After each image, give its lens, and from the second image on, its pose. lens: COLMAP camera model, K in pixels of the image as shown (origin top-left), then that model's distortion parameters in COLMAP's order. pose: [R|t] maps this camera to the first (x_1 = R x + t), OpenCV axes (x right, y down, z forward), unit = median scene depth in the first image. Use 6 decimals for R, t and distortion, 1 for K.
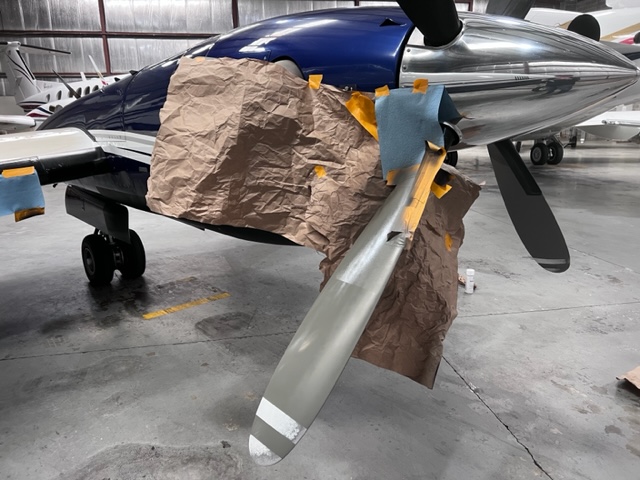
lens RADIAL K [[473.1, 0, 322.2], [0, 473.1, 236.8], [0, 0, 1]] dist [0.079108, -0.079268]
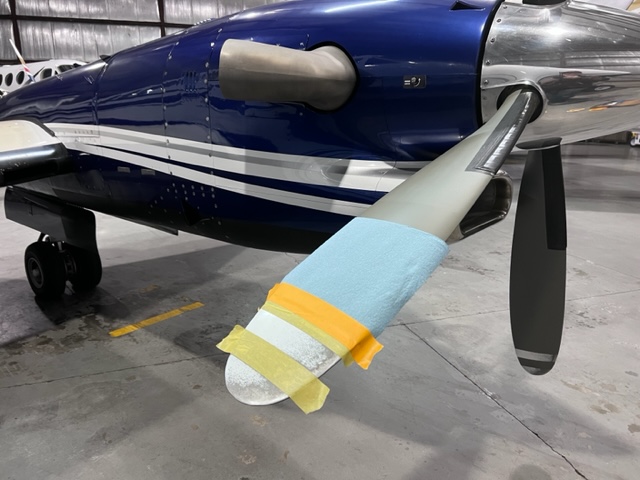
lens RADIAL K [[473.1, 0, 322.2], [0, 473.1, 236.8], [0, 0, 1]] dist [0.079108, -0.079268]
pose [[0.989807, -0.024274, 0.140333, -0.127006], [0.022897, 0.999673, 0.011417, -0.018081], [-0.140564, -0.008087, 0.990039, 0.076594]]
